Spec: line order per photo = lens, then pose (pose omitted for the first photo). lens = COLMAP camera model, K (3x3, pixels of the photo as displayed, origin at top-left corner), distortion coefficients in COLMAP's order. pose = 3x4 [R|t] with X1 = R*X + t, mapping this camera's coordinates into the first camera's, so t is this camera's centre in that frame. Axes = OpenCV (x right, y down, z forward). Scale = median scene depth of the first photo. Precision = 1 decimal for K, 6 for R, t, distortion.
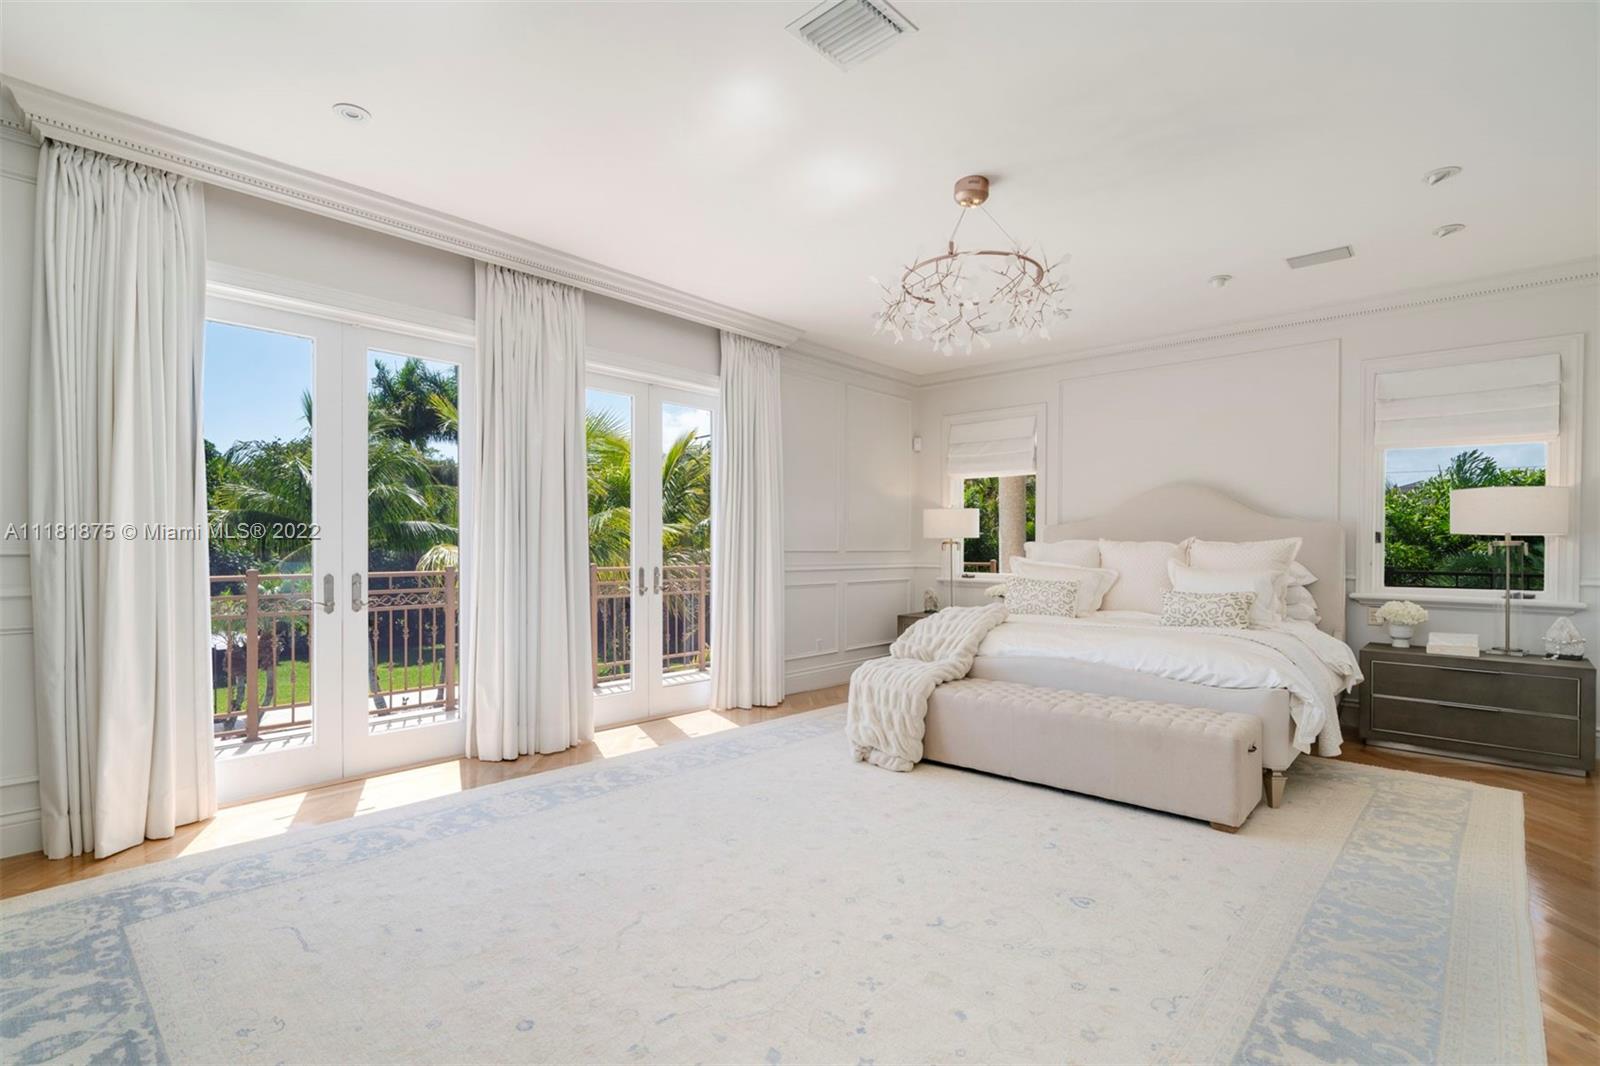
lens RADIAL K [[738.0, 0, 803.3], [0, 738.0, 558.9], [0, 0, 1]] dist [0.003889, 0.000544]
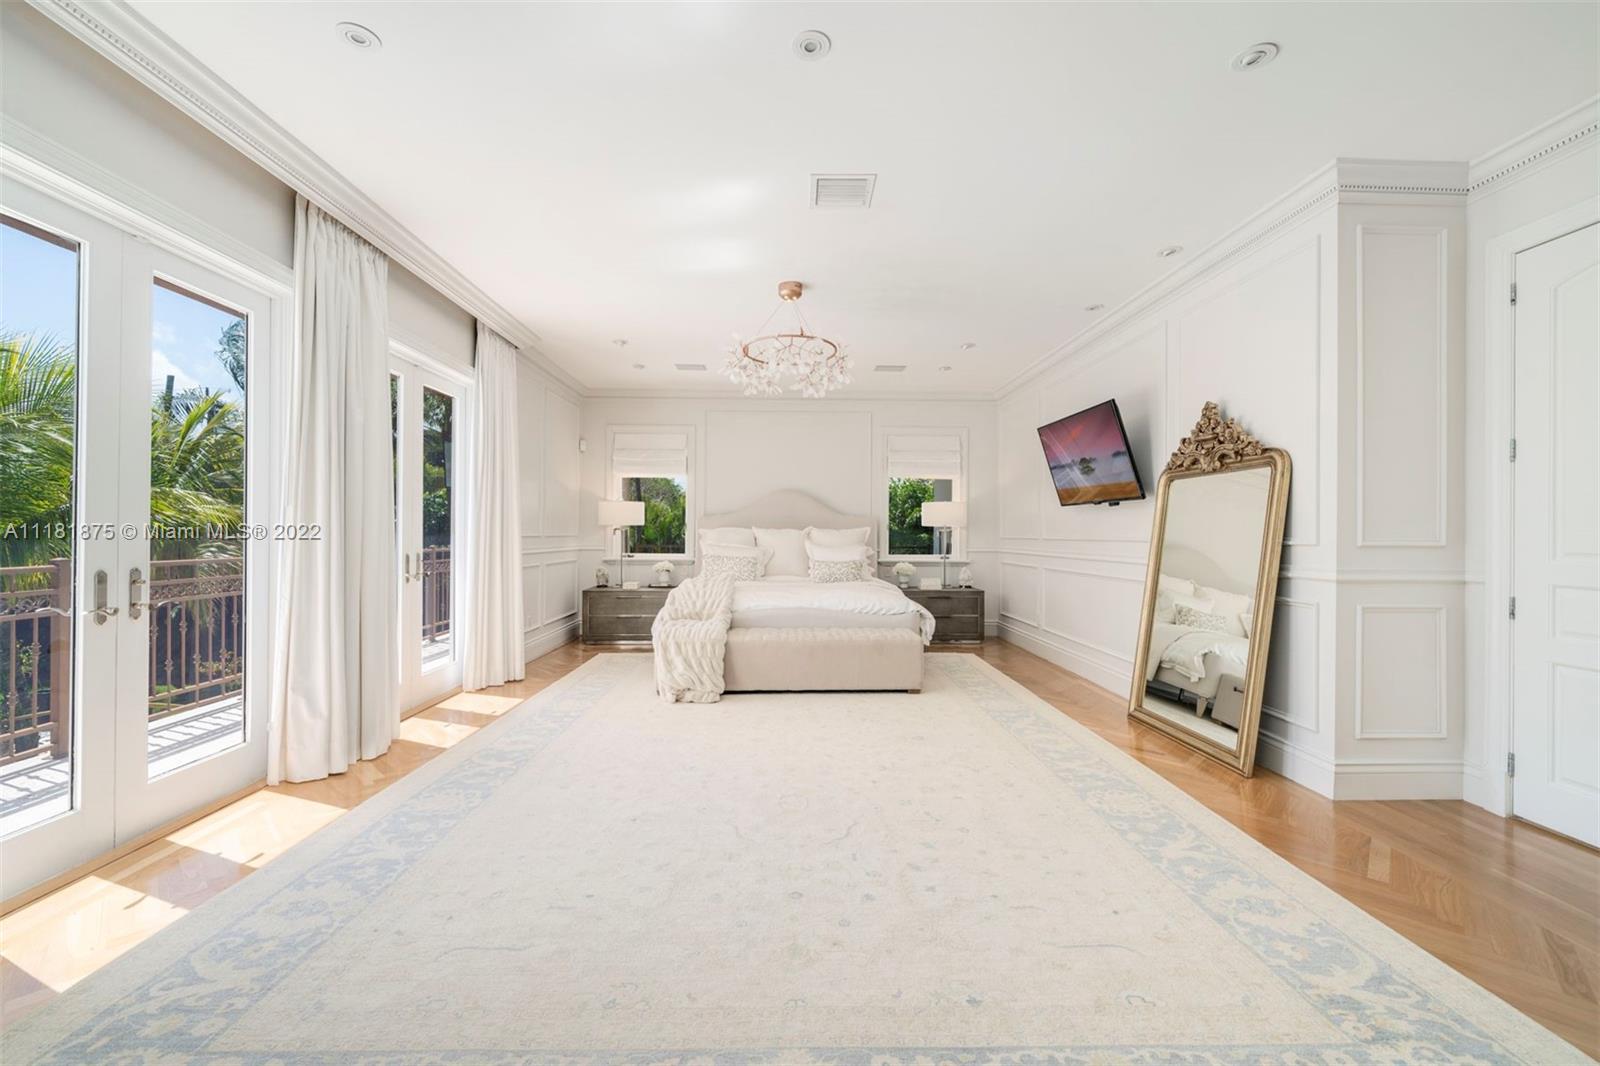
lens RADIAL K [[620.0, 0, 794.2], [0, 620.0, 537.0], [0, 0, 1]] dist [0.000840, 0.000382]
pose [[0.732710, -0.004866, 0.680524, -0.534670], [0.011440, 0.999921, -0.005168, -0.000313], [-0.680445, 0.011572, 0.732708, 0.088543]]
